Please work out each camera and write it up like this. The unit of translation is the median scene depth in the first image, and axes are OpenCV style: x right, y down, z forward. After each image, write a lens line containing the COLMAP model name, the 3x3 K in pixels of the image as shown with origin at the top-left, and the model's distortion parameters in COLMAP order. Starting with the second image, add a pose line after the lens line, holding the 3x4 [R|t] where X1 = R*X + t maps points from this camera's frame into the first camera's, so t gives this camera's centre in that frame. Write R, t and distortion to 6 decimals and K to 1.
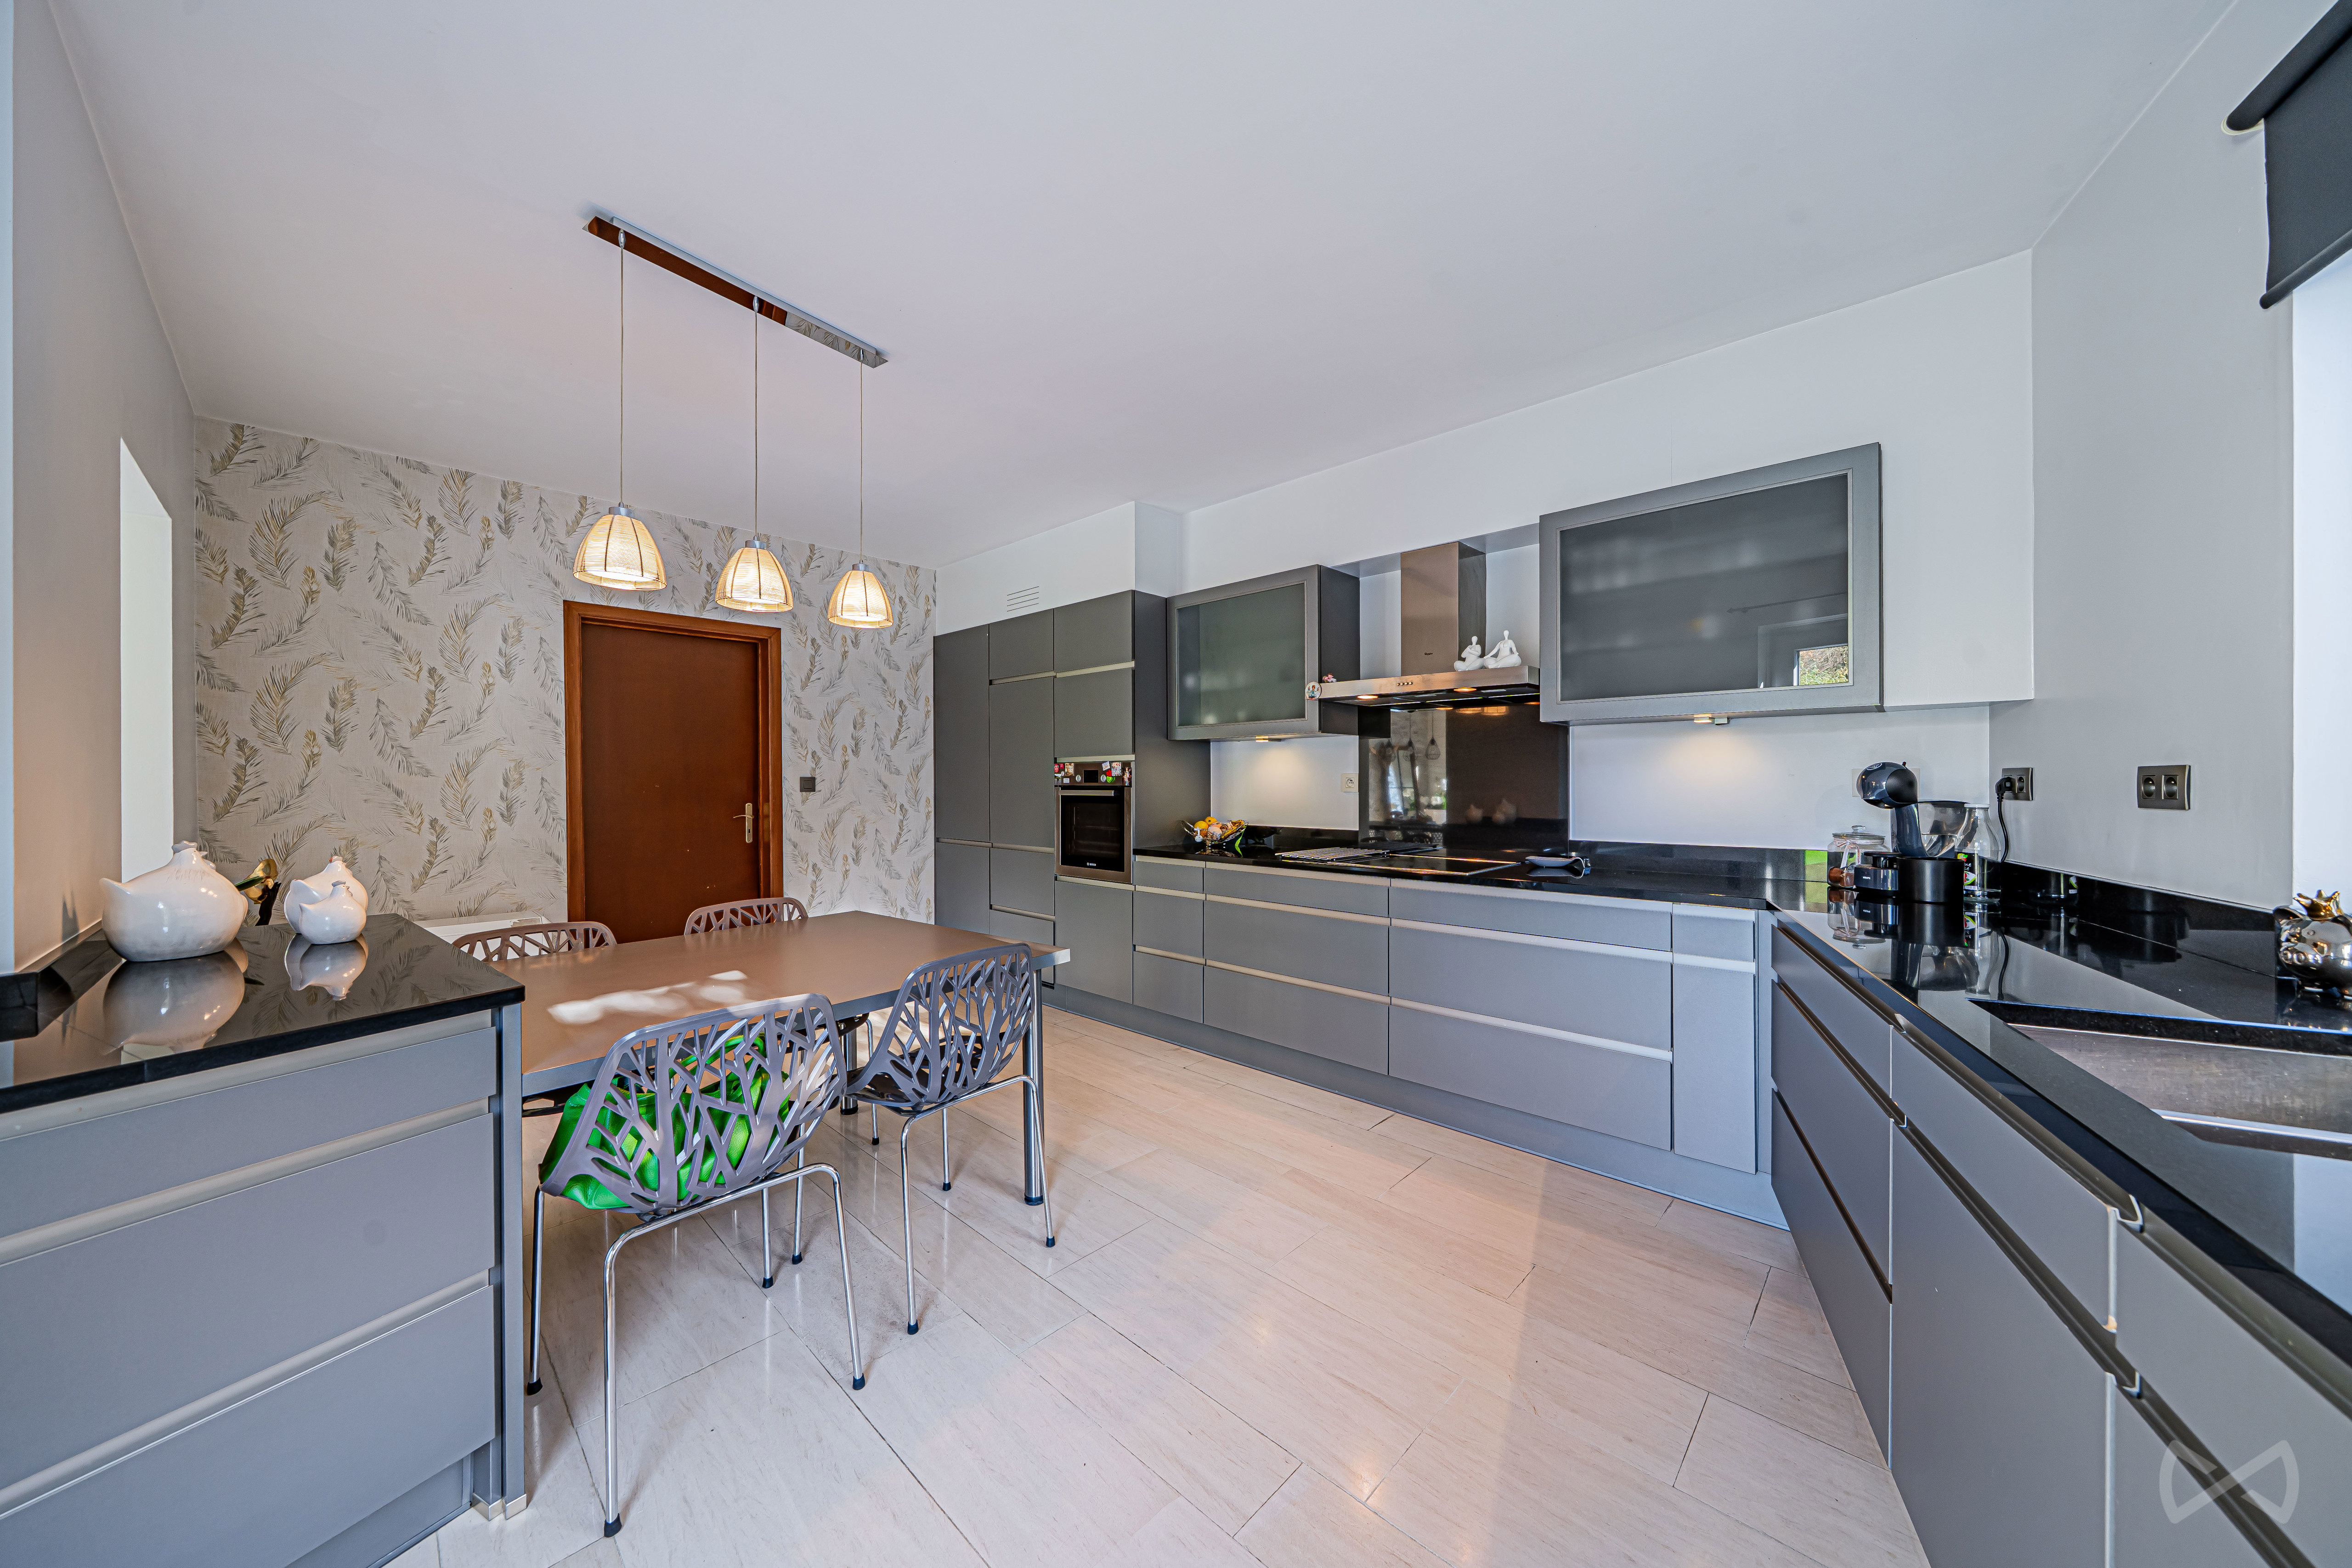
lens RADIAL K [[796.6, 0, 1177.4], [0, 796.6, 779.4], [0, 0, 1]] dist [-0.000899, -0.000049]
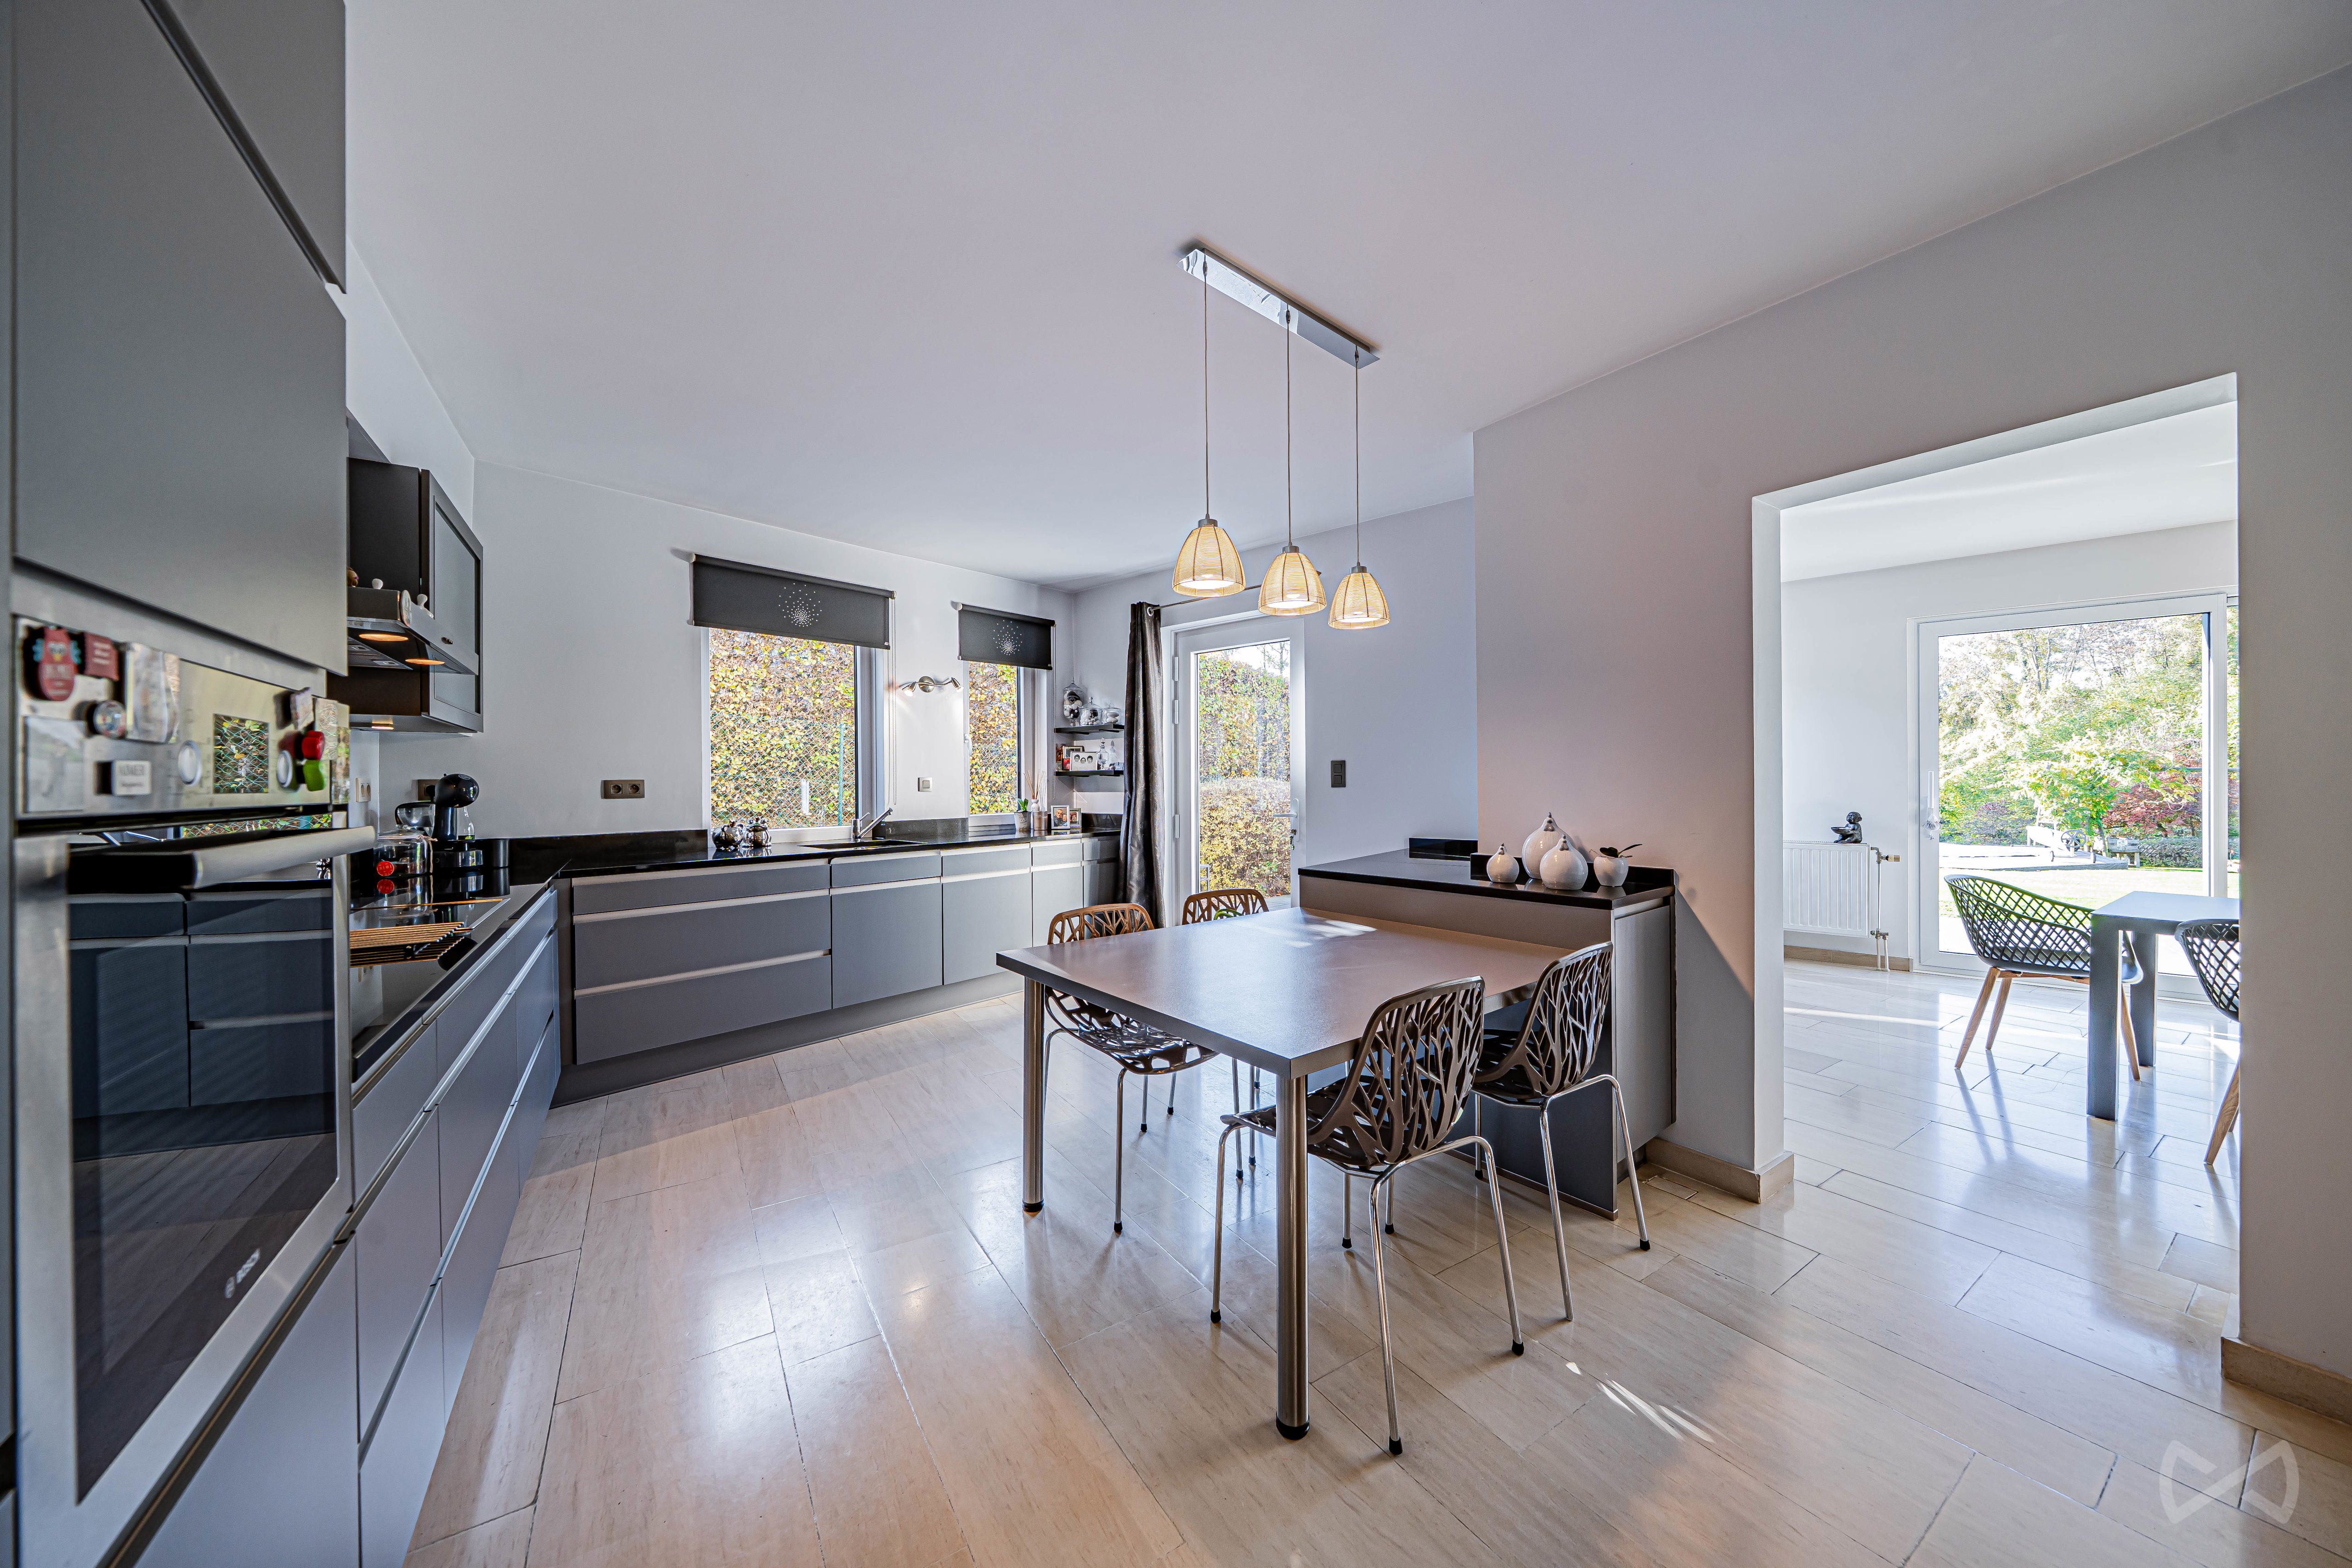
lens RADIAL K [[796.6, 0, 1181.1], [0, 796.6, 784.7], [0, 0, 1]] dist [-0.000899, -0.000049]
pose [[-0.973604, 0.017410, 0.227577, -0.669273], [0.018809, 0.999815, 0.003982, 0.013590], [-0.227466, 0.008157, -0.973752, 2.182253]]
